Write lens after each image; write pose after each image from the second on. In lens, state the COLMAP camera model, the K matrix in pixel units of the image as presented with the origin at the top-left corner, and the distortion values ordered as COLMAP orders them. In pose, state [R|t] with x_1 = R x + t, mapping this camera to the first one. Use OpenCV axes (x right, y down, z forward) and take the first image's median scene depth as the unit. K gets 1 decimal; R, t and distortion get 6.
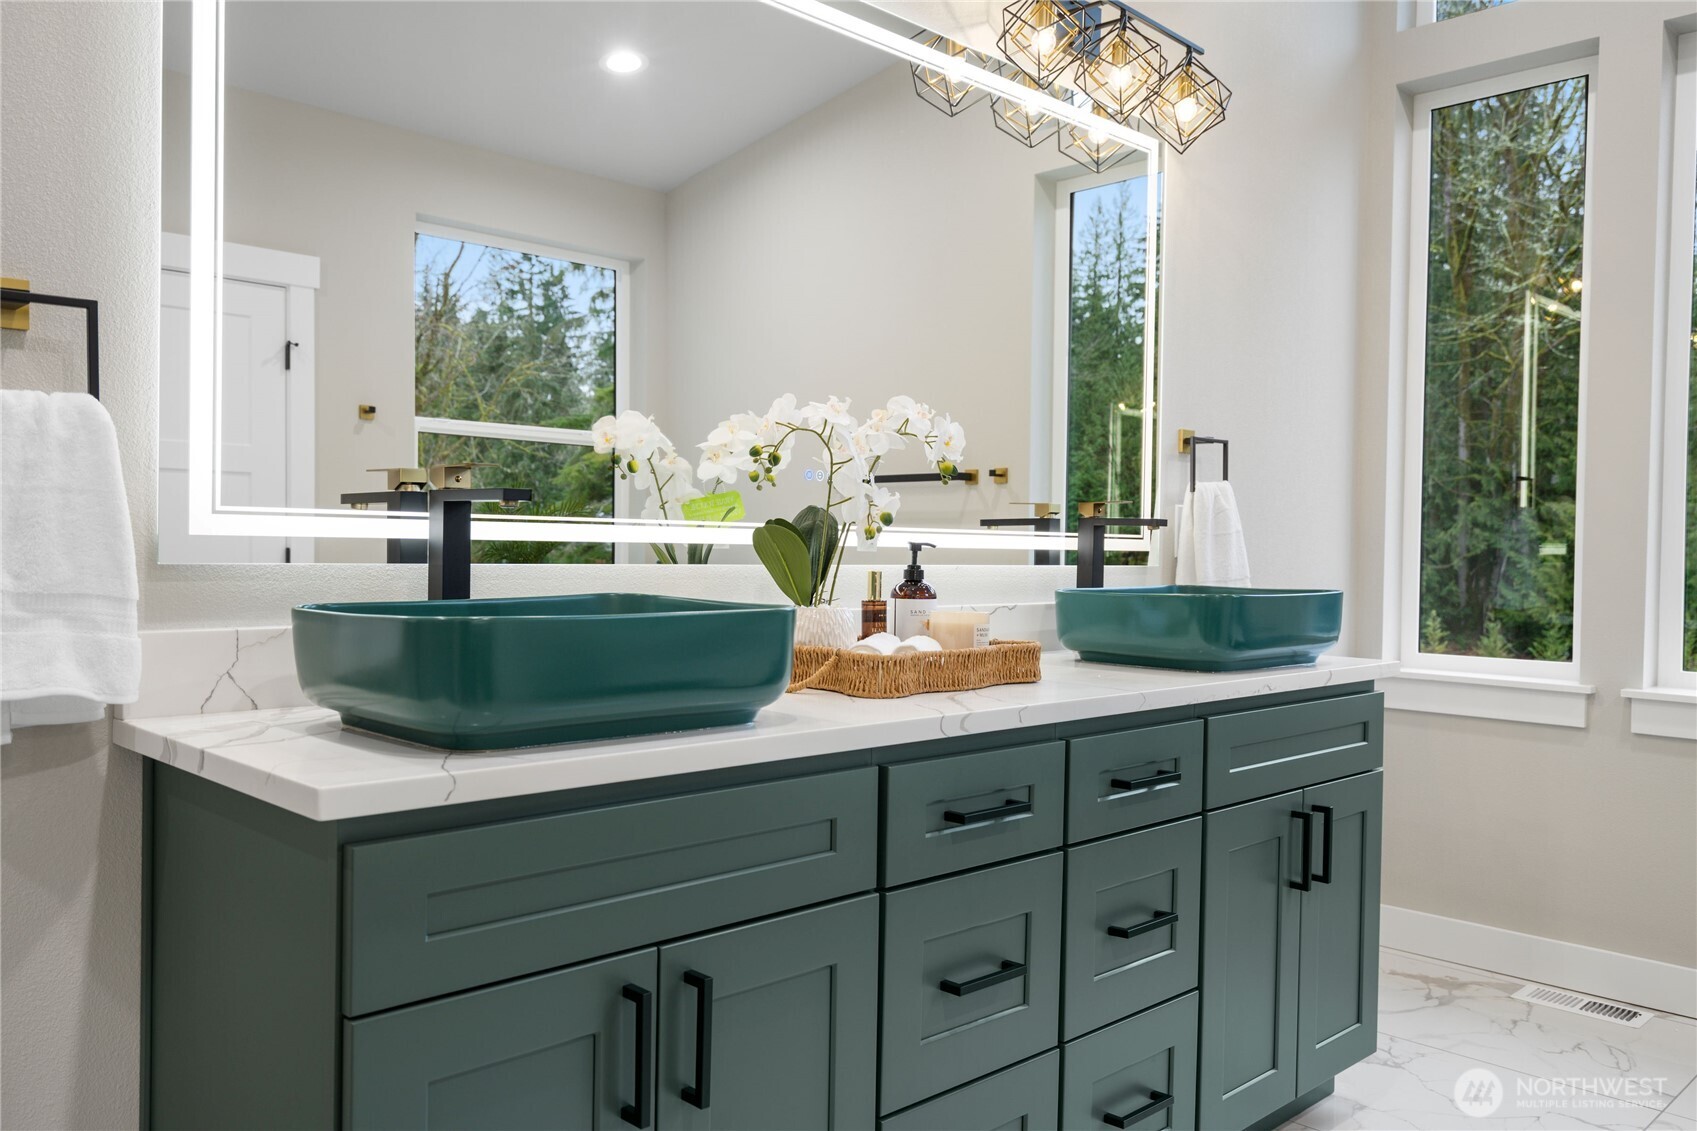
lens RADIAL K [[1321.5, 0, 848.5], [0, 1321.5, 565.5], [0, 0, 1]] dist [0.008531, -0.003405]
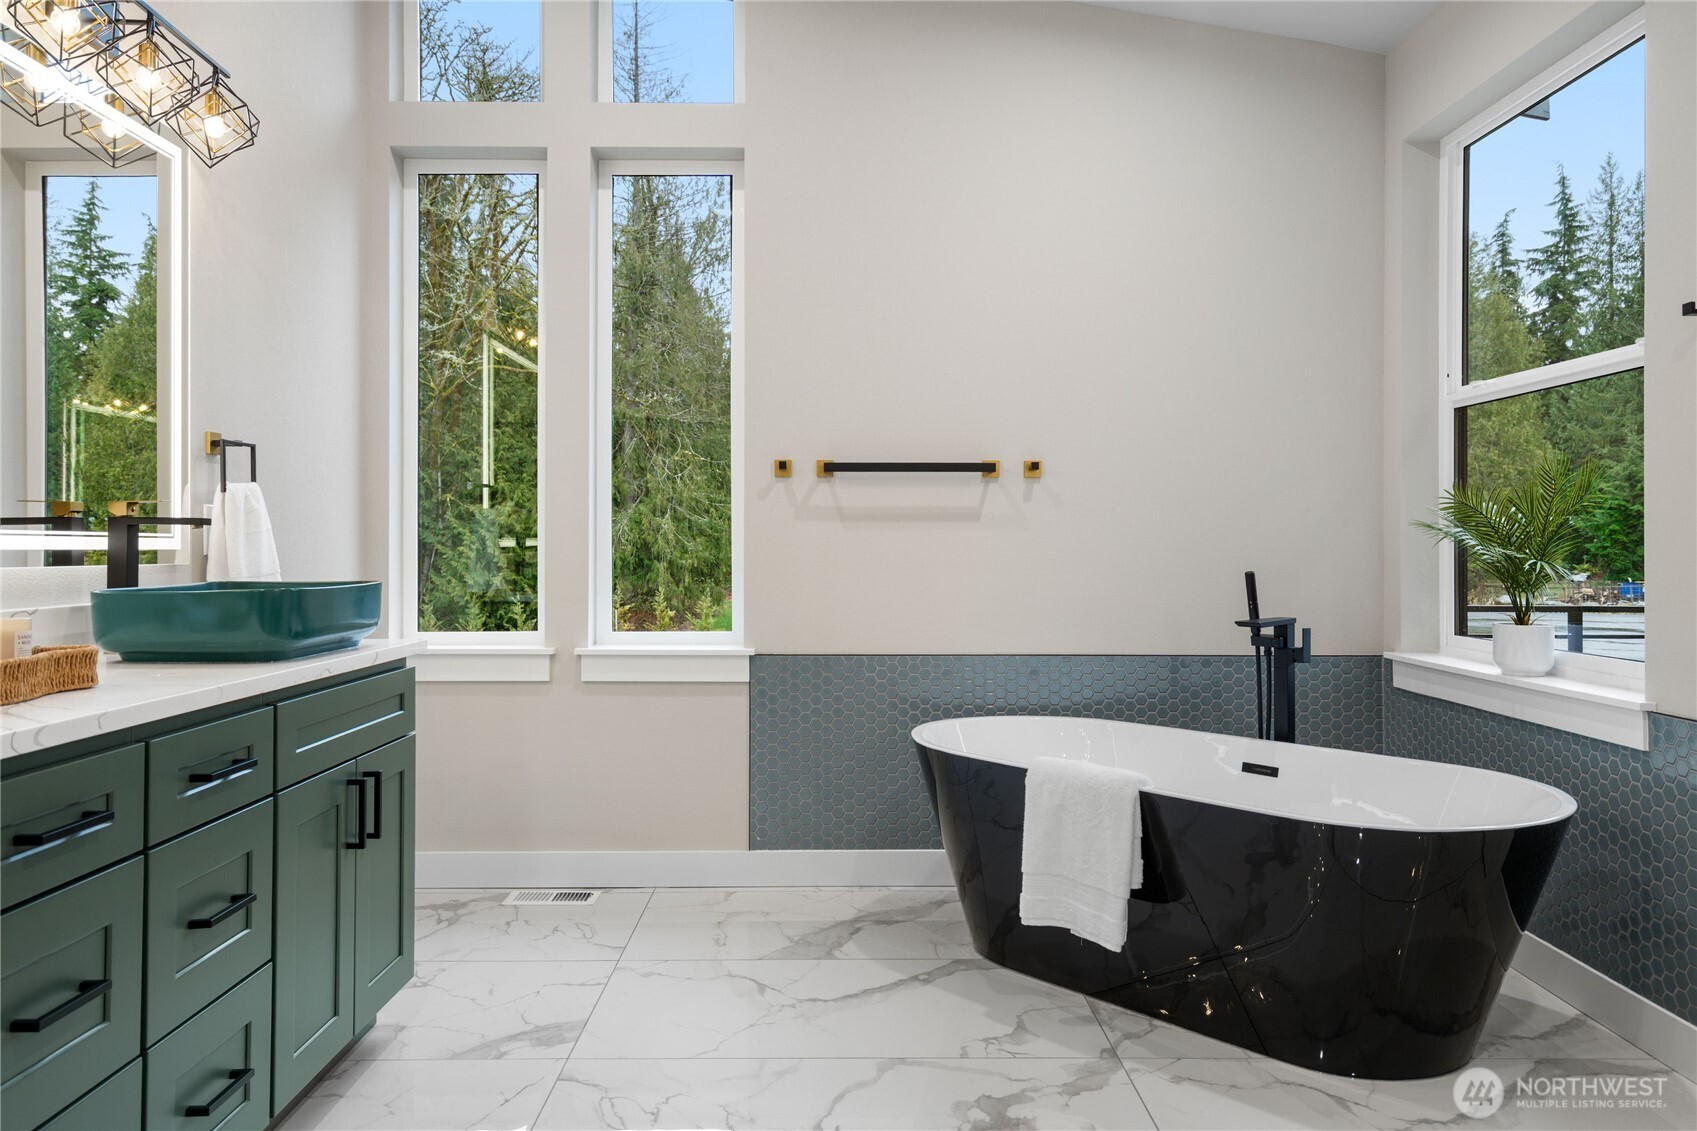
lens RADIAL K [[1159.7, 0, 847.1], [0, 1159.7, 542.1], [0, 0, 1]] dist [-0.000321, -0.000772]
pose [[0.691362, -0.012309, 0.722404, -0.063697], [0.022475, 0.999737, -0.004474, -0.001046], [-0.722159, 0.019329, 0.691457, 0.012180]]
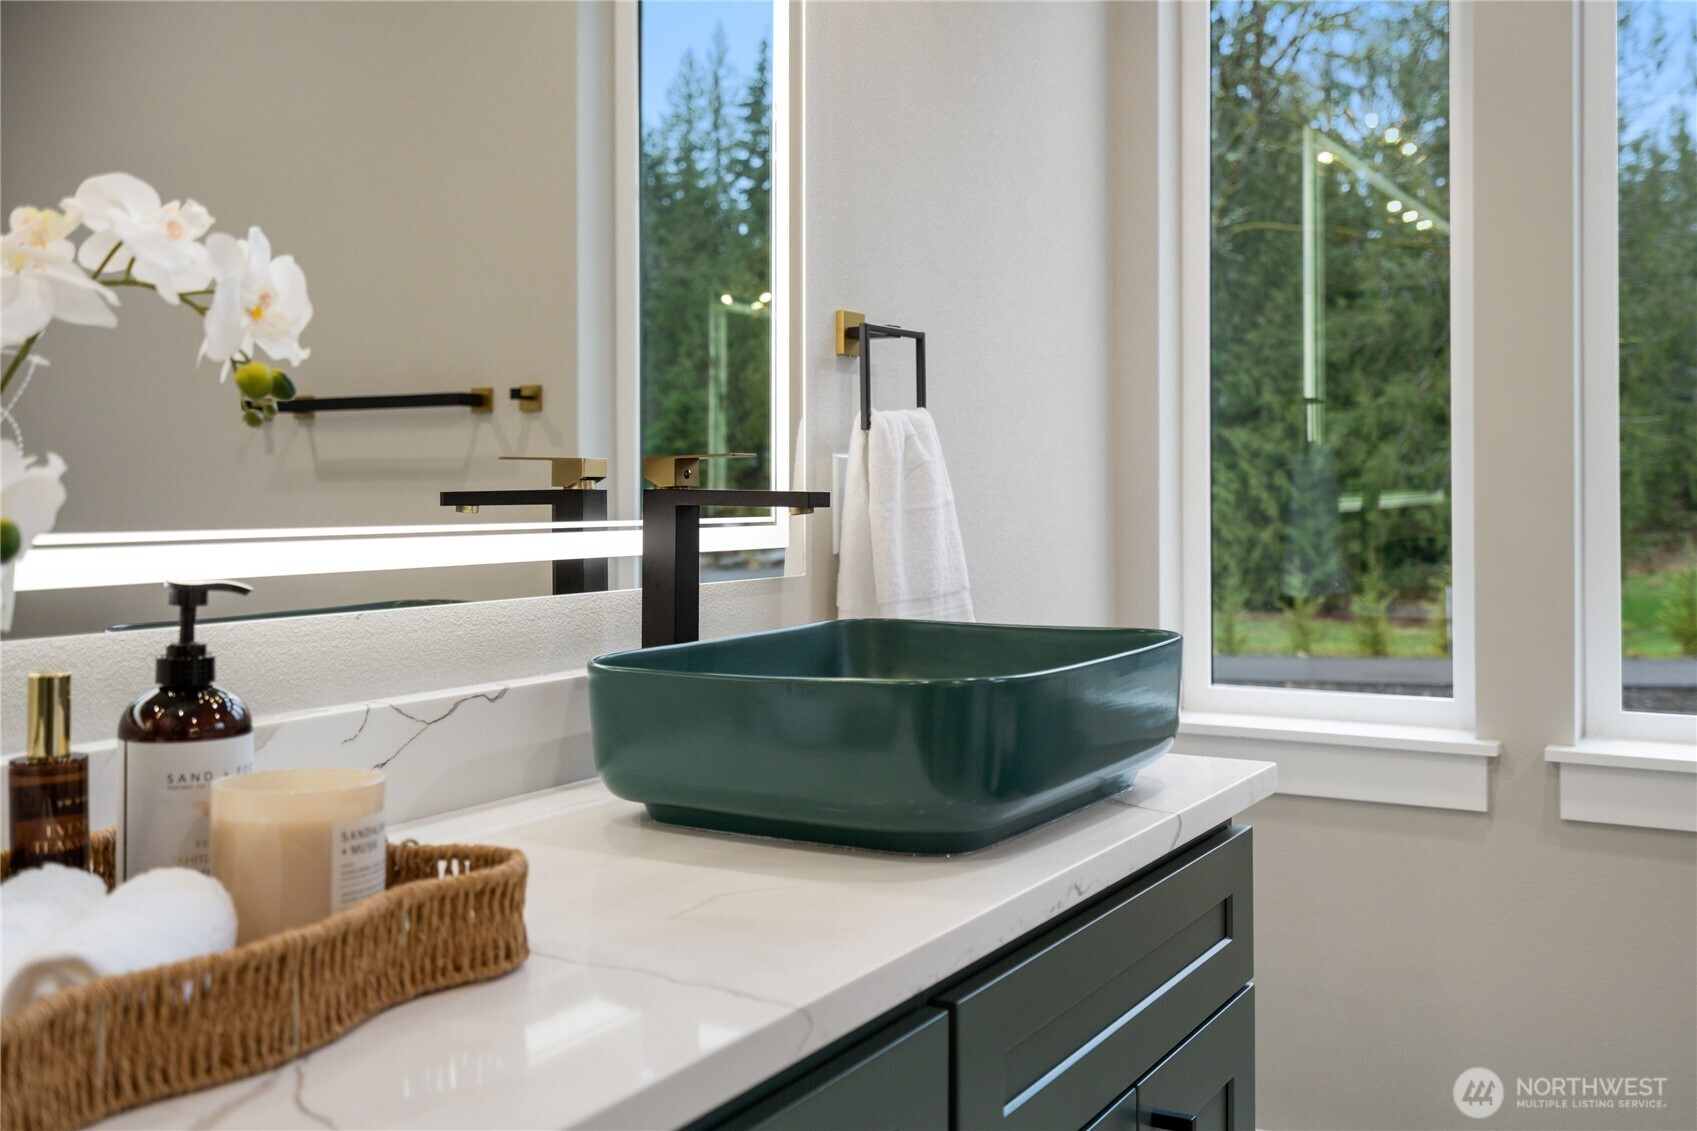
lens RADIAL K [[1674.5, 0, 854.0], [0, 1674.5, 482.8], [0, 0, 1]] dist [0.053415, -0.007690]
pose [[0.961197, -0.016540, 0.275366, 0.076942], [0.021156, 0.999681, -0.013798, -0.026875], [-0.275050, 0.019088, 0.961240, 0.382756]]
